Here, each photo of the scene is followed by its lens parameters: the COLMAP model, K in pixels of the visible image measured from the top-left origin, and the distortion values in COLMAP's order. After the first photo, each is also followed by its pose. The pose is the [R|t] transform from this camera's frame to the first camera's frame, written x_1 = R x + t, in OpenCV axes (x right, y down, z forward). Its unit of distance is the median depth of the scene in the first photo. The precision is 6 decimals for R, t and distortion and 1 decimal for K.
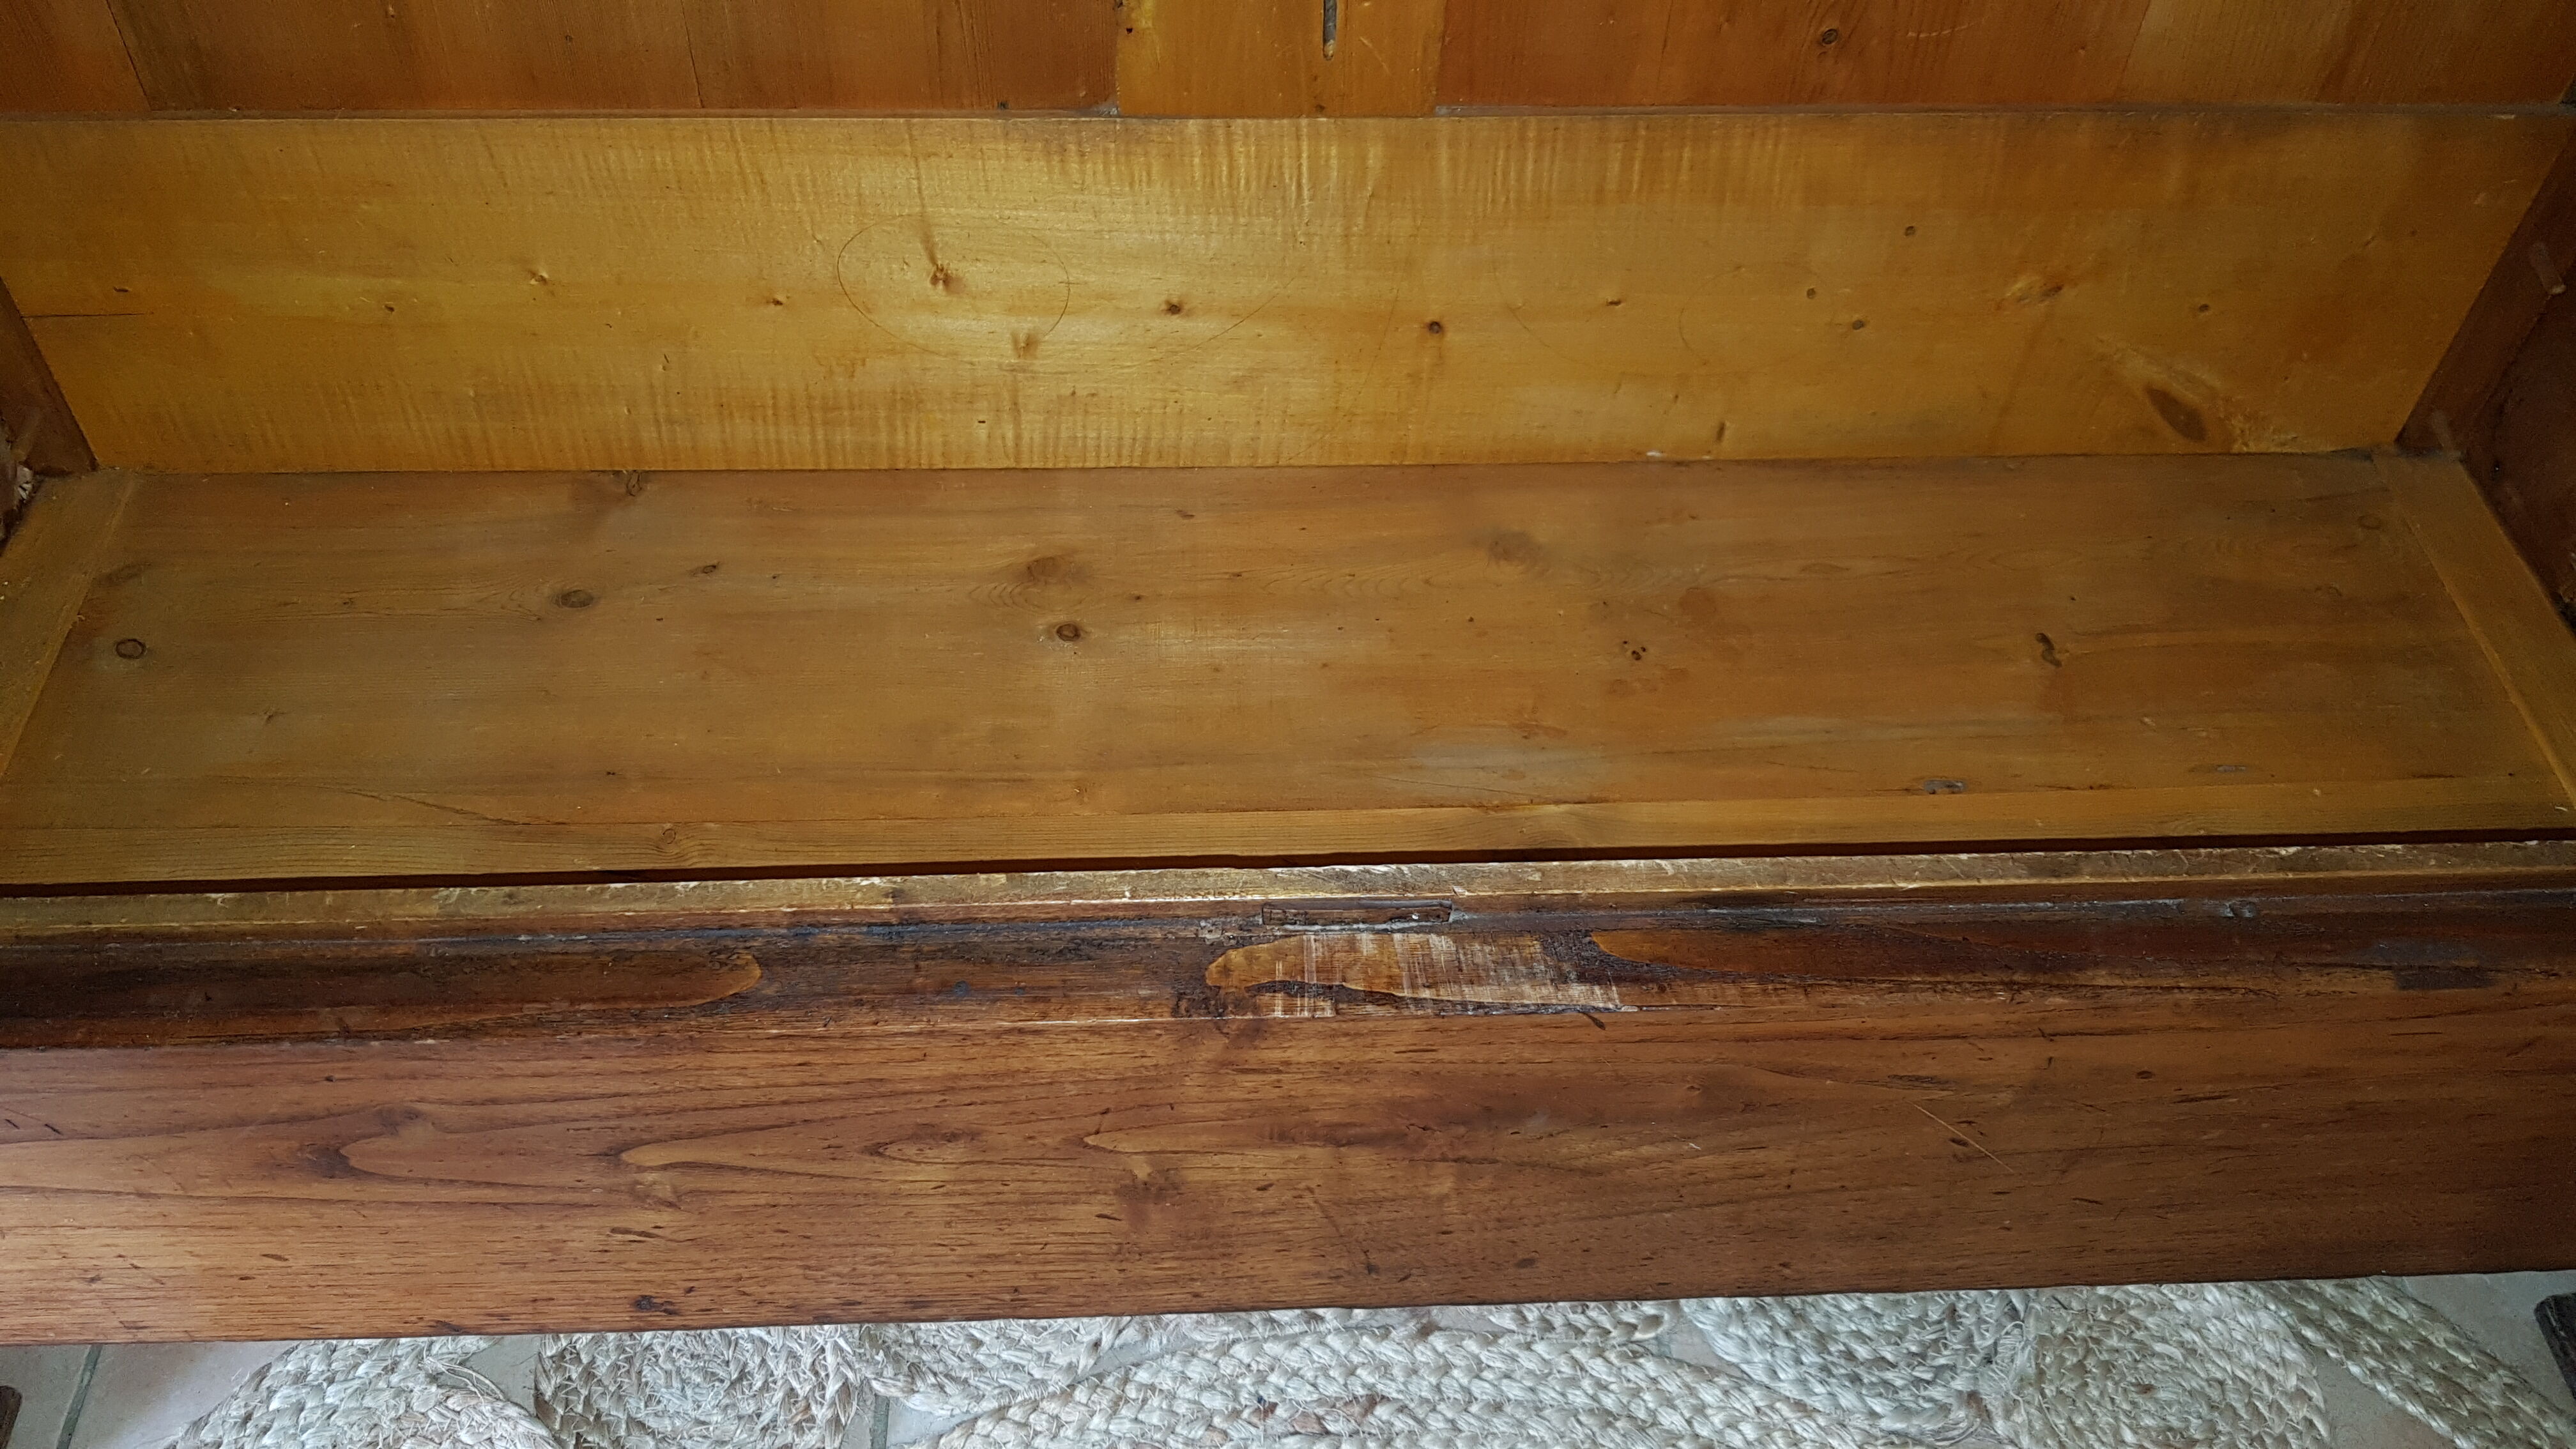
lens RADIAL K [[2021.4, 0, 1247.2], [0, 2021.4, 735.8], [0, 0, 1]] dist [0.039605, -0.078445]
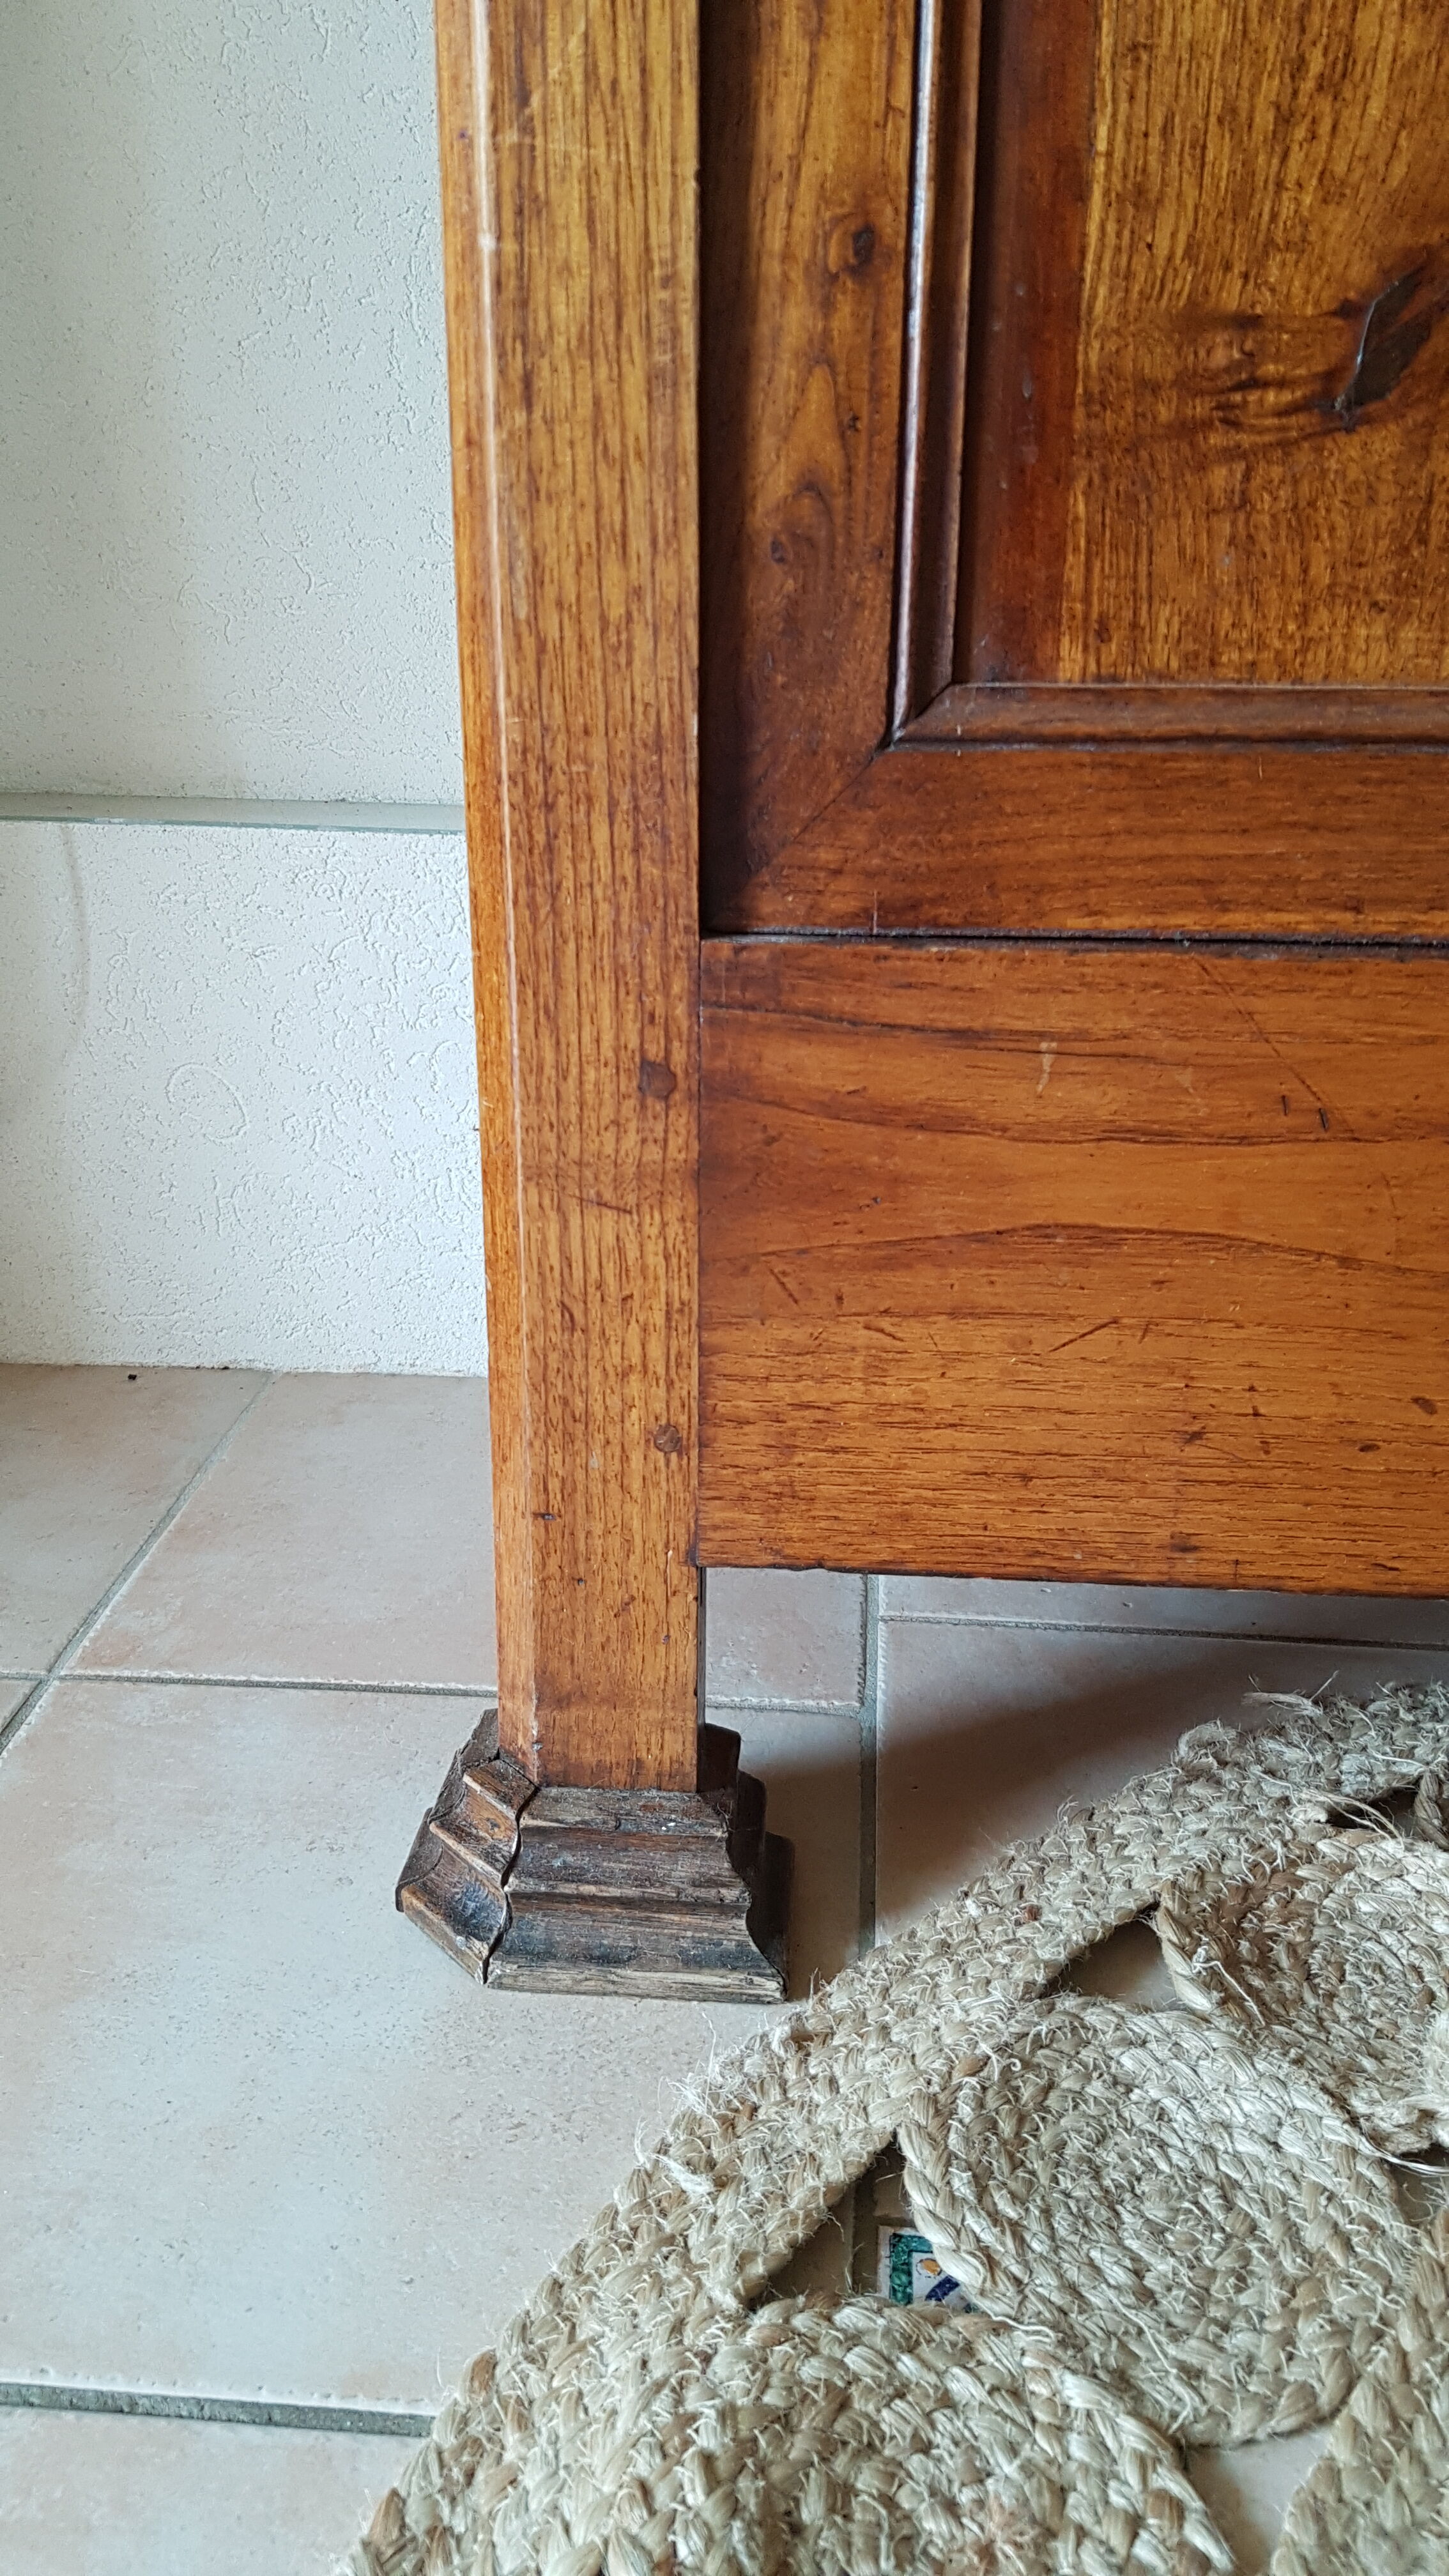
lens RADIAL K [[2021.4, 0, 726.2], [0, 2021.4, 1284.7], [0, 0, 1]] dist [0.039605, -0.078445]
pose [[0.989825, 0.032018, -0.138638, -0.677988], [-0.097731, 0.861140, -0.498885, 0.699374], [0.103413, 0.507358, 0.855508, 0.198883]]
